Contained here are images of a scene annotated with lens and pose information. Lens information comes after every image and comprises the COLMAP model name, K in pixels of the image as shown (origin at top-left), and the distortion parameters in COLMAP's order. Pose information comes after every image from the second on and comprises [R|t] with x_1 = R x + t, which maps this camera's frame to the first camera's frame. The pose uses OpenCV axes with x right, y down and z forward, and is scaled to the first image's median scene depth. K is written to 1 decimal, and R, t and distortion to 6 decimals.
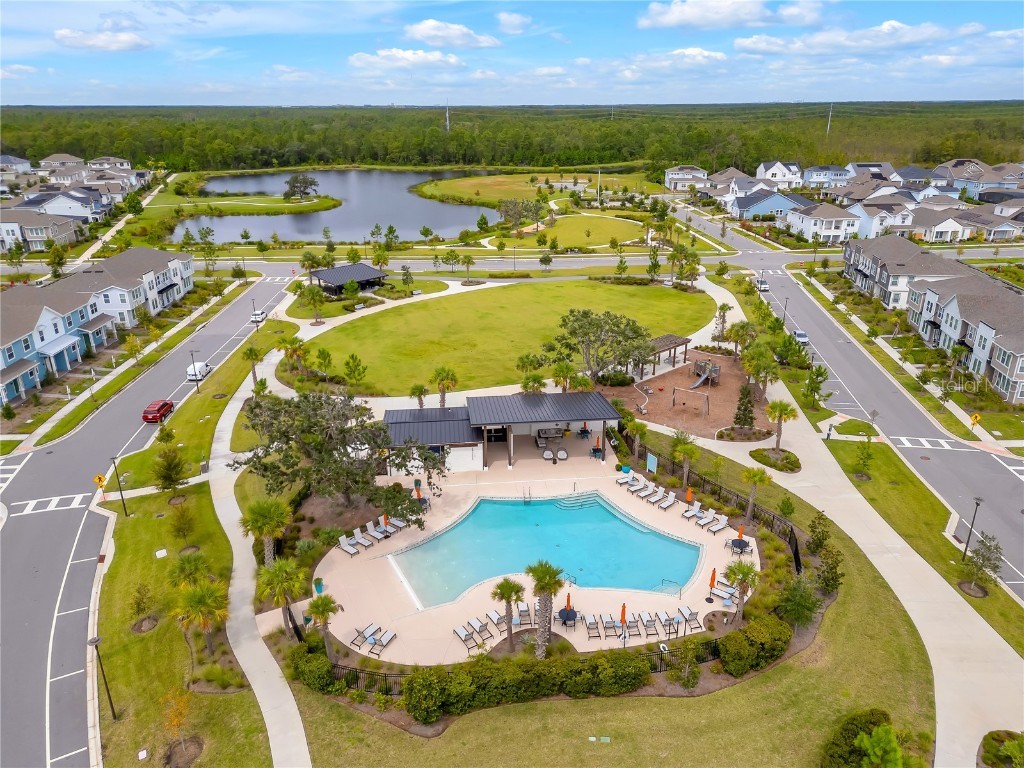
lens RADIAL K [[700.2, 0, 513.5], [0, 700.2, 410.7], [0, 0, 1]] dist [0.063572, -0.030565]
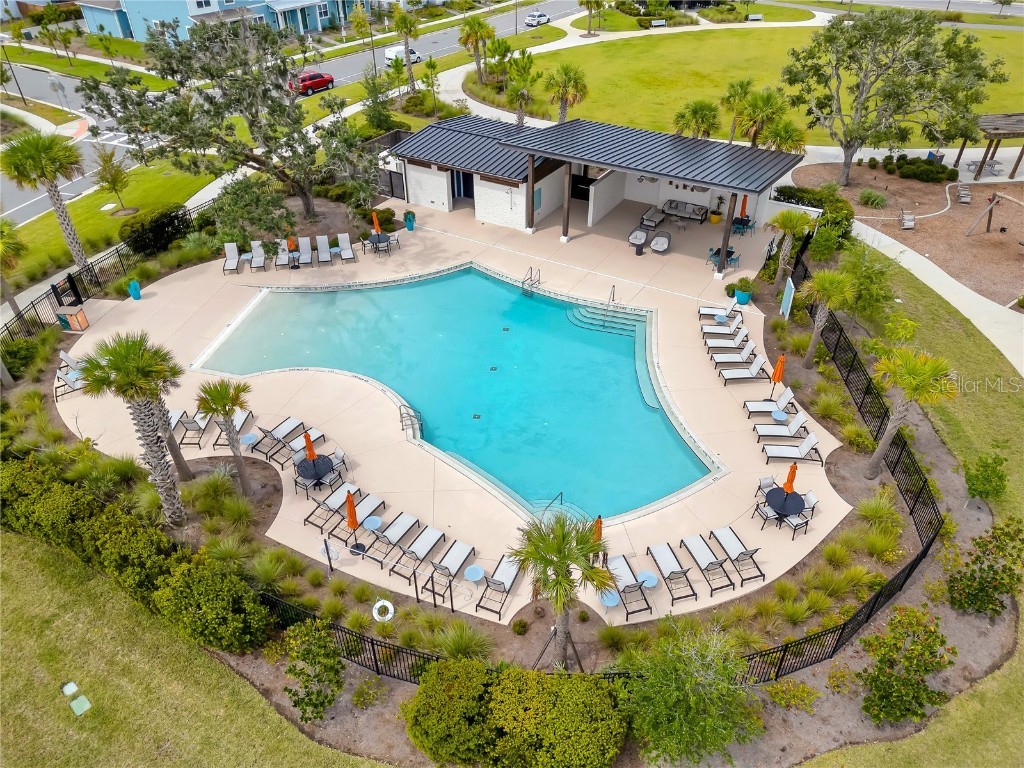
lens RADIAL K [[700.2, 0, 513.5], [0, 700.2, 410.7], [0, 0, 1]] dist [0.063572, -0.030565]
pose [[0.805040, 0.374019, -0.460457, 0.273930], [-0.237337, 0.914439, 0.327830, 0.026154], [0.543674, -0.154633, 0.824928, 0.419797]]
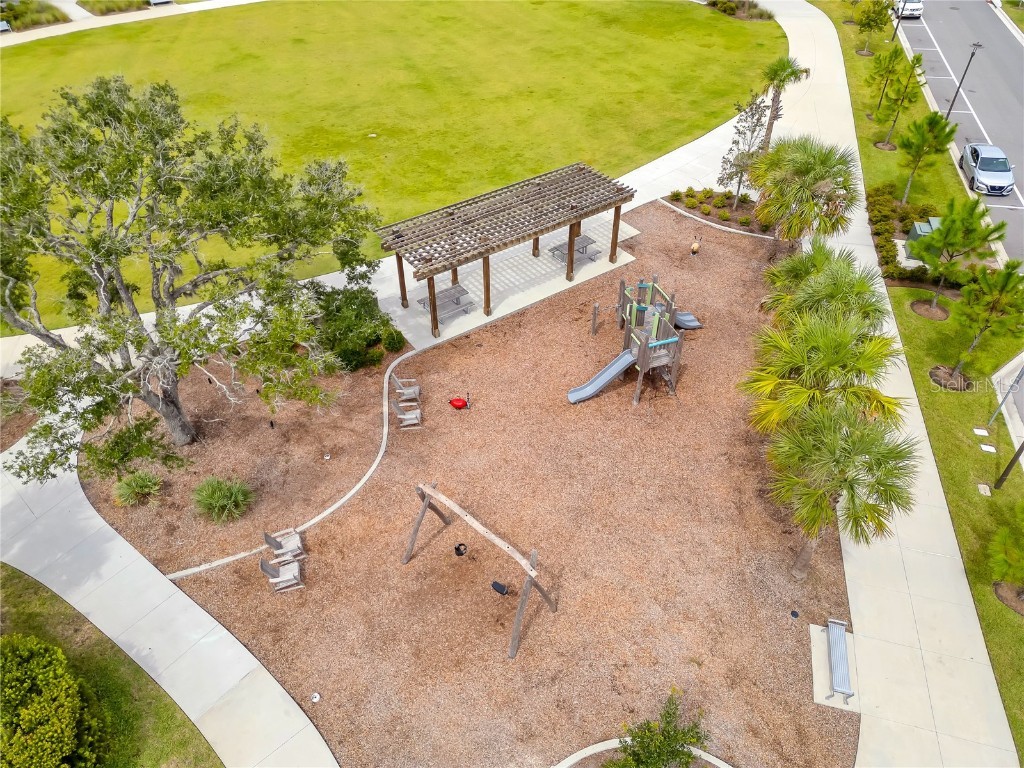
lens RADIAL K [[700.2, 0, 513.5], [0, 700.2, 410.7], [0, 0, 1]] dist [0.063572, -0.030565]
pose [[0.993837, 0.075290, -0.081359, 0.309144], [-0.043544, 0.940112, 0.338073, -0.150521], [0.101941, -0.332446, 0.937597, 0.890496]]
